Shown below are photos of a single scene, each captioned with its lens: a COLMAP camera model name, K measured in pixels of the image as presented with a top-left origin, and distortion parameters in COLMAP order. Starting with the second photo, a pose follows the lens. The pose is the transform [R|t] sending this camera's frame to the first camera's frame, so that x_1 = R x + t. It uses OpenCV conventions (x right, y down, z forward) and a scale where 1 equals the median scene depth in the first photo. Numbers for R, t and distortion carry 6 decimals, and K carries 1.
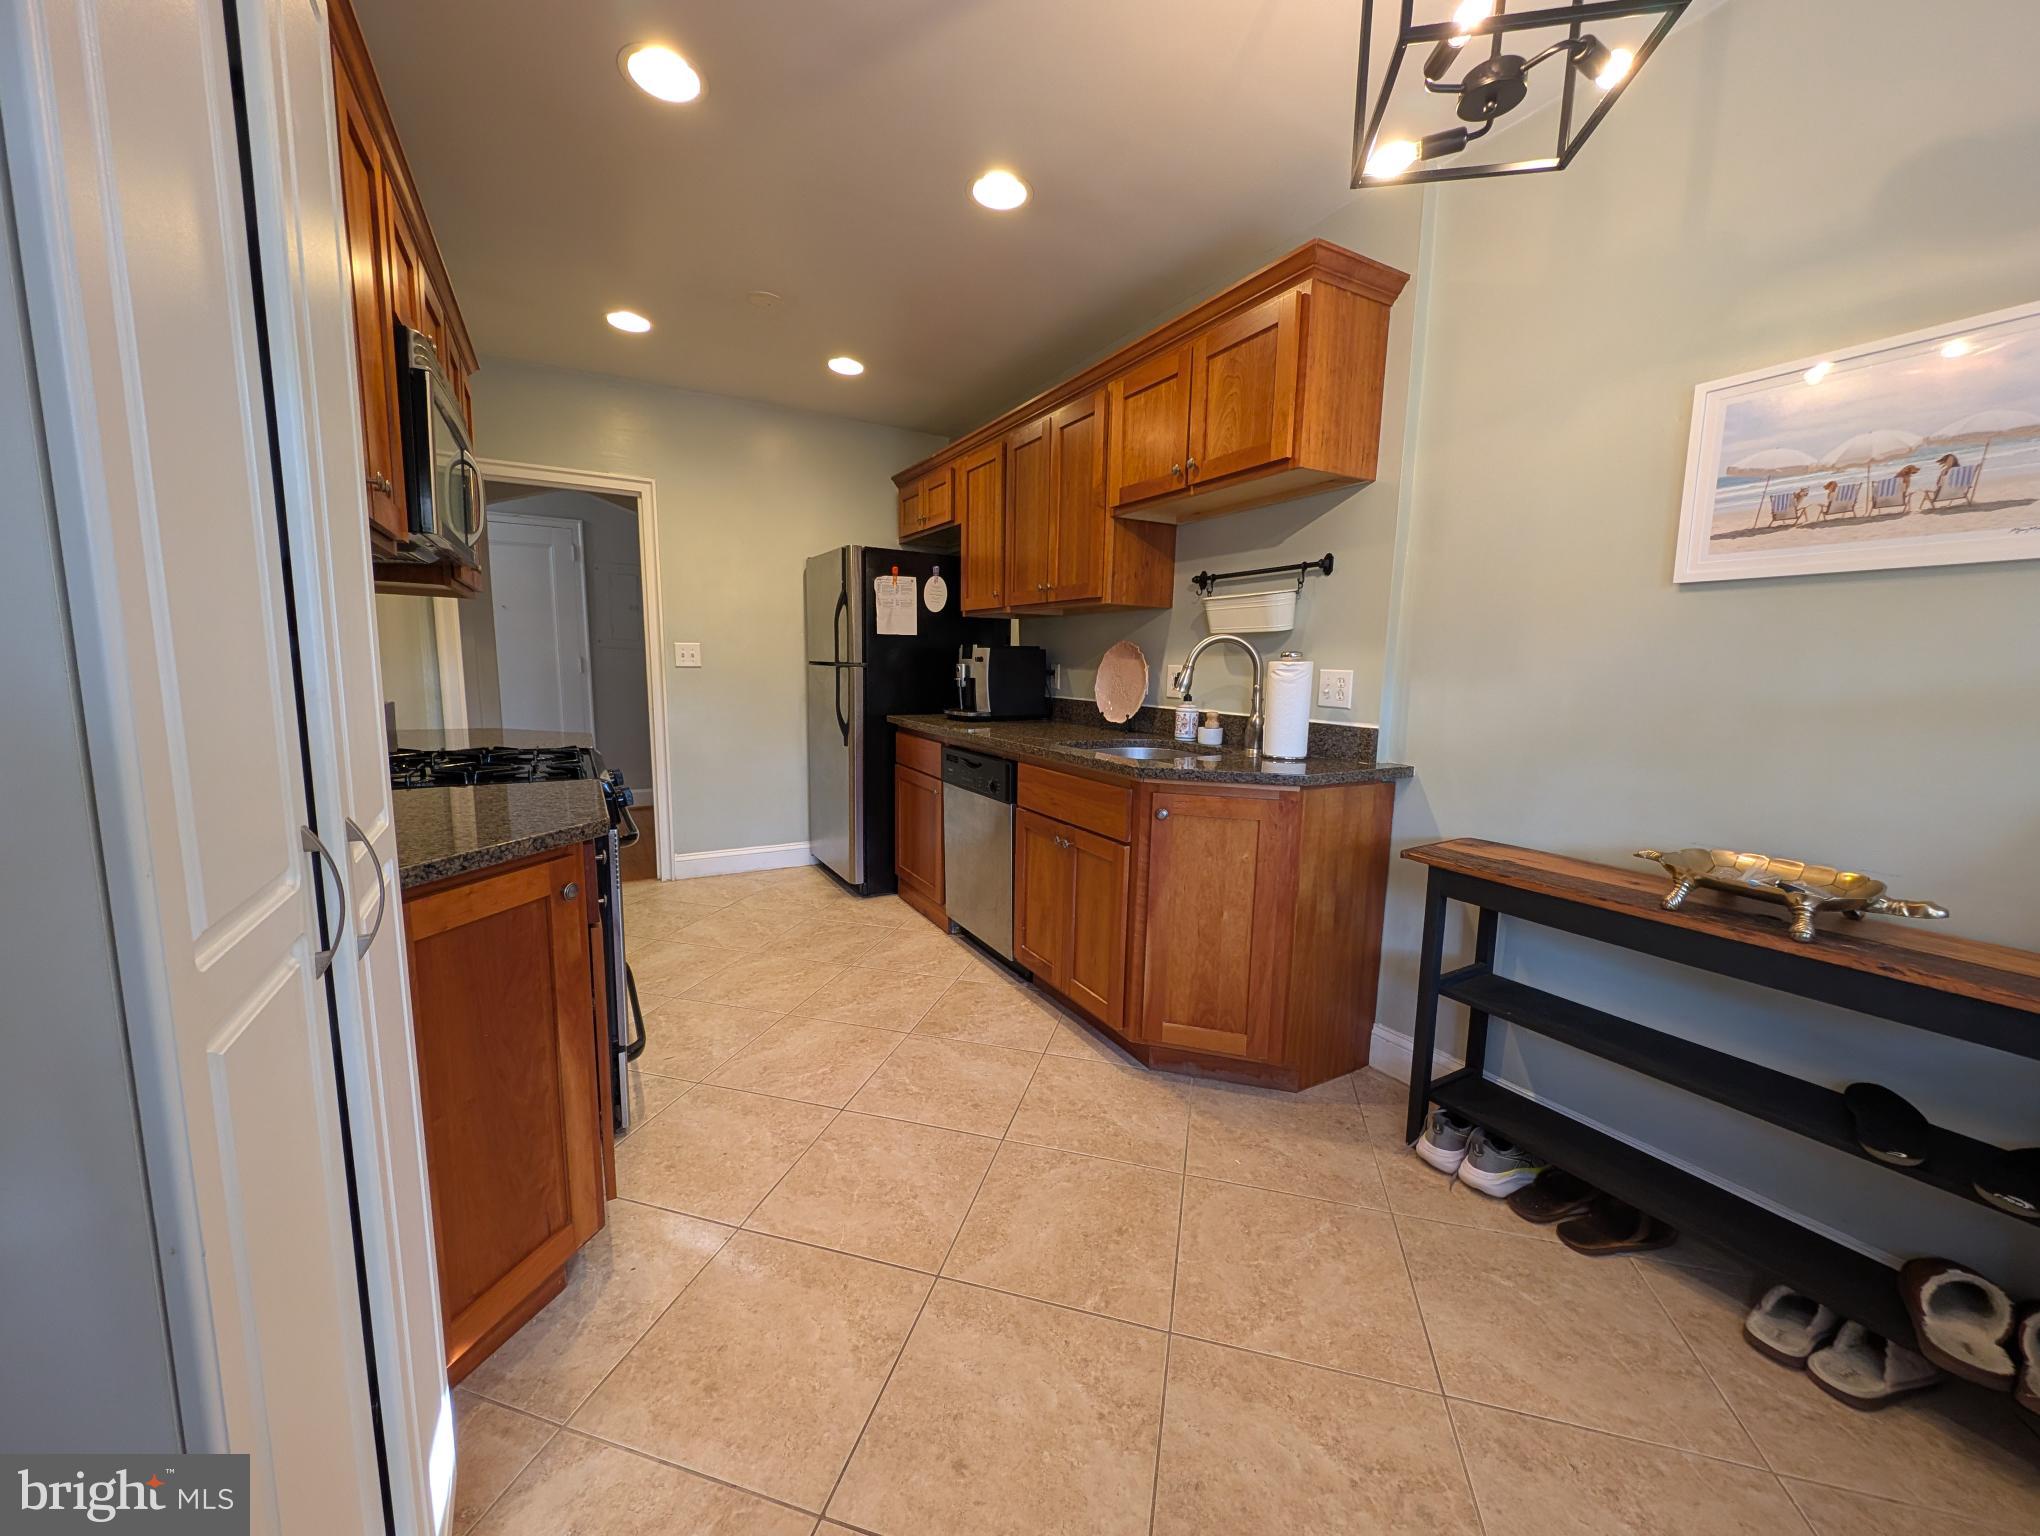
lens RADIAL K [[768.1, 0, 1016.7], [0, 768.1, 766.7], [0, 0, 1]] dist [0.012342, -0.004903]
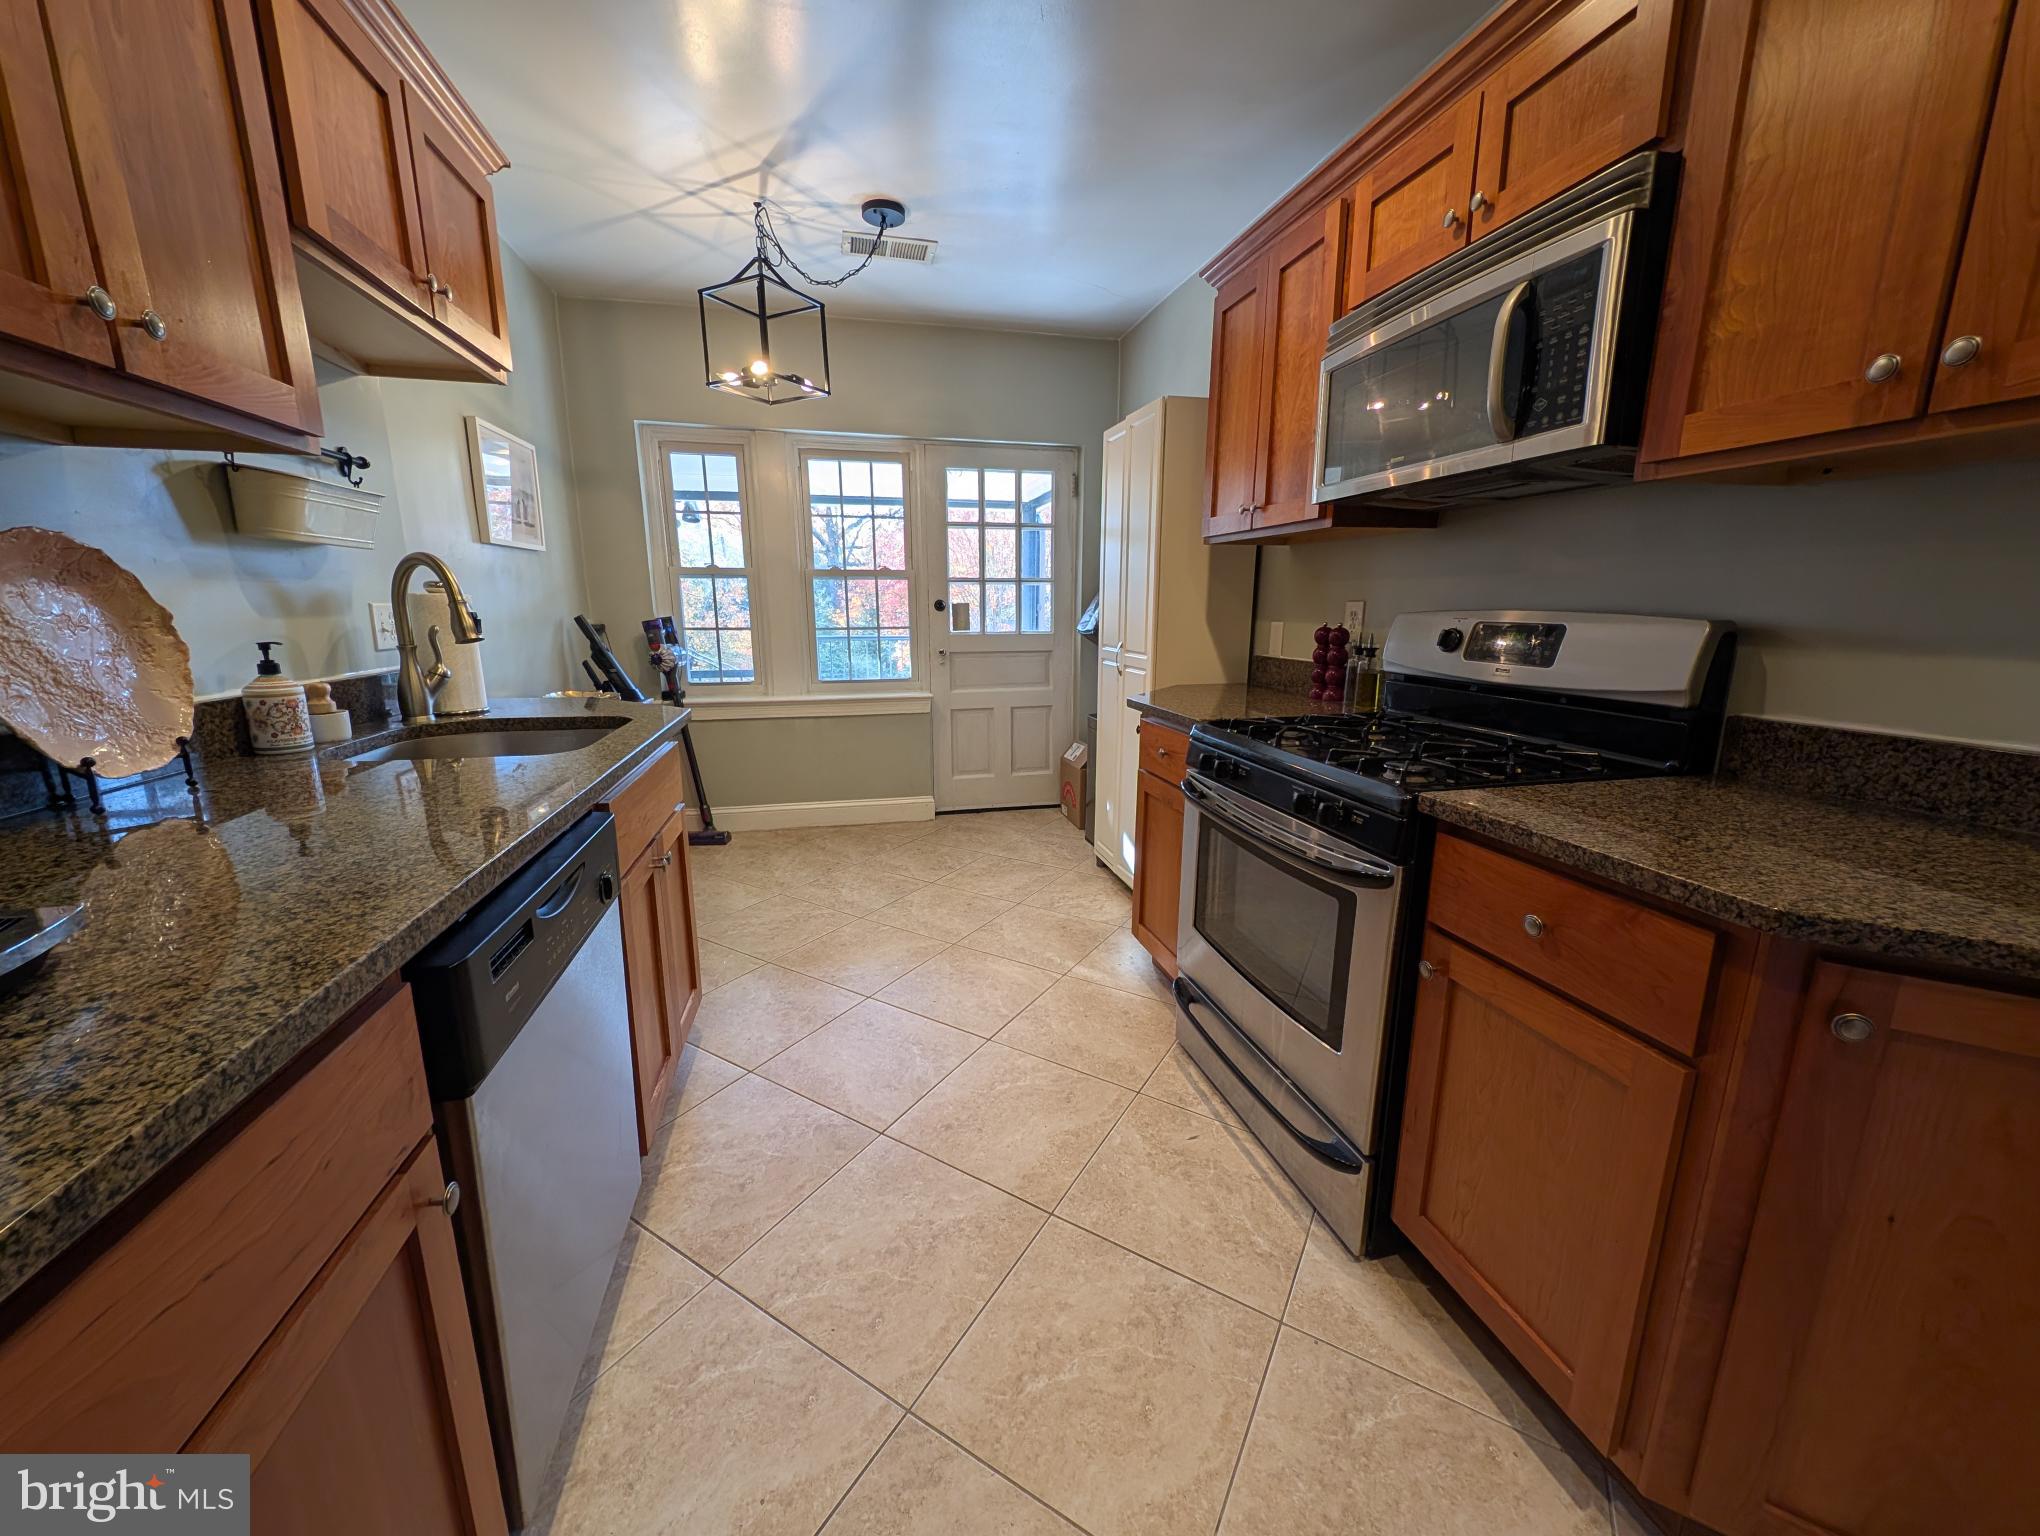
lens RADIAL K [[768.1, 0, 1015.2], [0, 768.1, 767.8], [0, 0, 1]] dist [0.012342, -0.004903]
pose [[-0.960426, -0.077823, 0.267444, -0.448179], [0.019130, 0.939478, 0.342073, -0.226225], [-0.277878, 0.333652, -0.900811, 1.585830]]
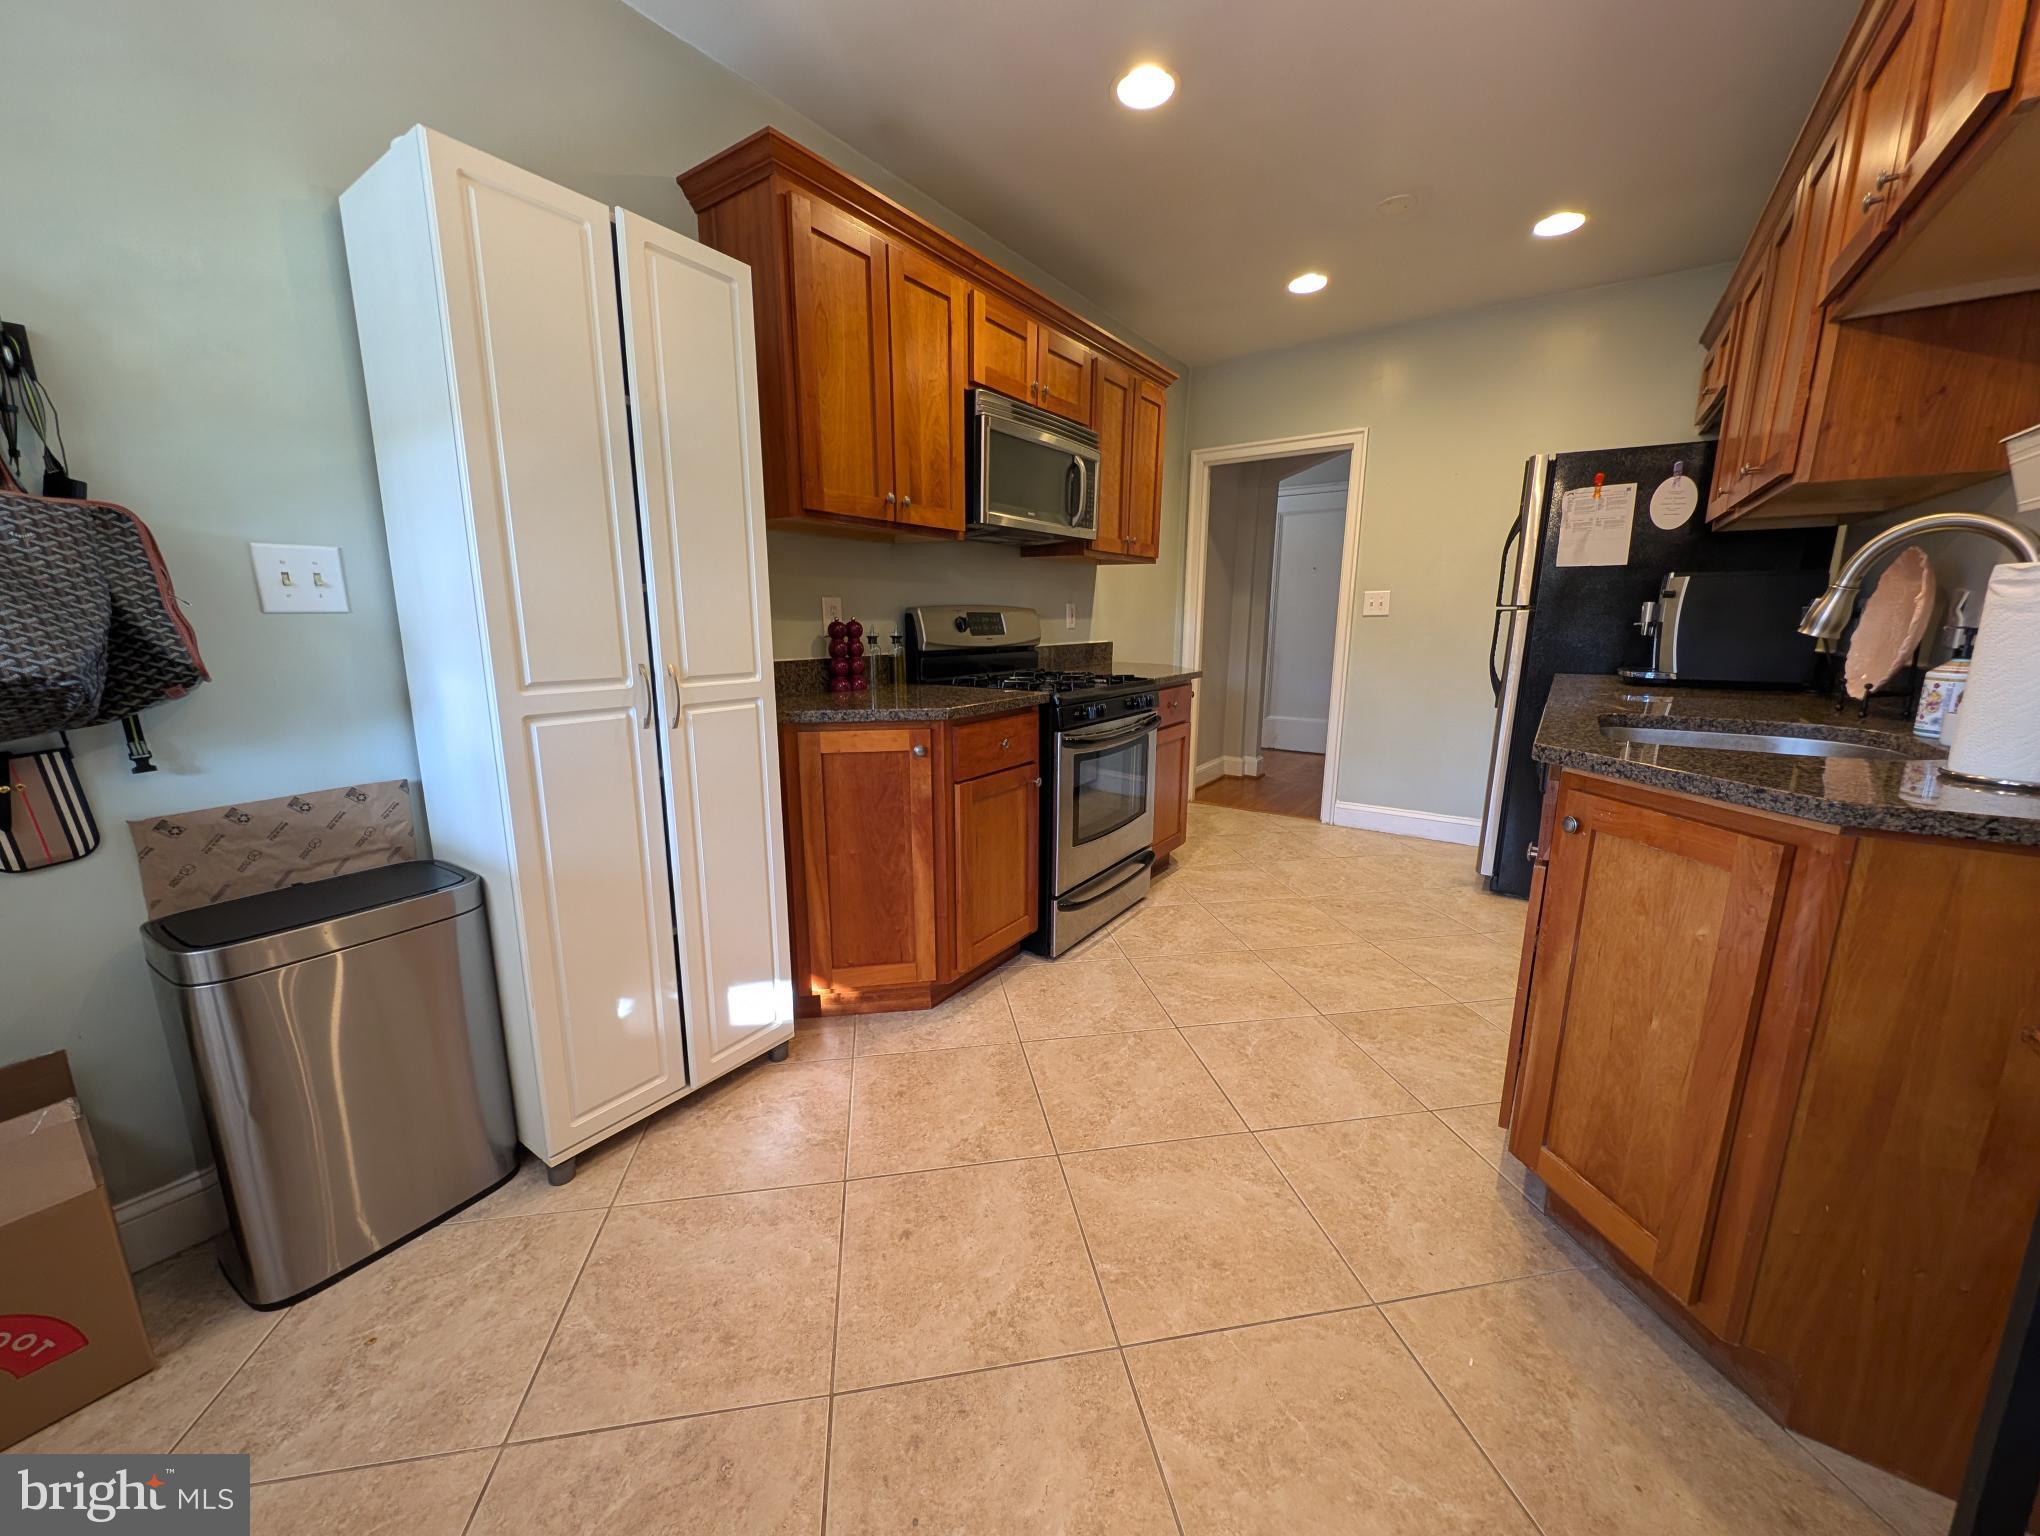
lens RADIAL K [[768.1, 0, 1017.1], [0, 768.1, 767.3], [0, 0, 1]] dist [0.012342, -0.004903]
pose [[0.429737, 0.158892, -0.888864, 0.491429], [-0.115489, 0.985983, 0.120417, -0.007345], [0.895538, 0.050907, 0.442063, 0.280495]]
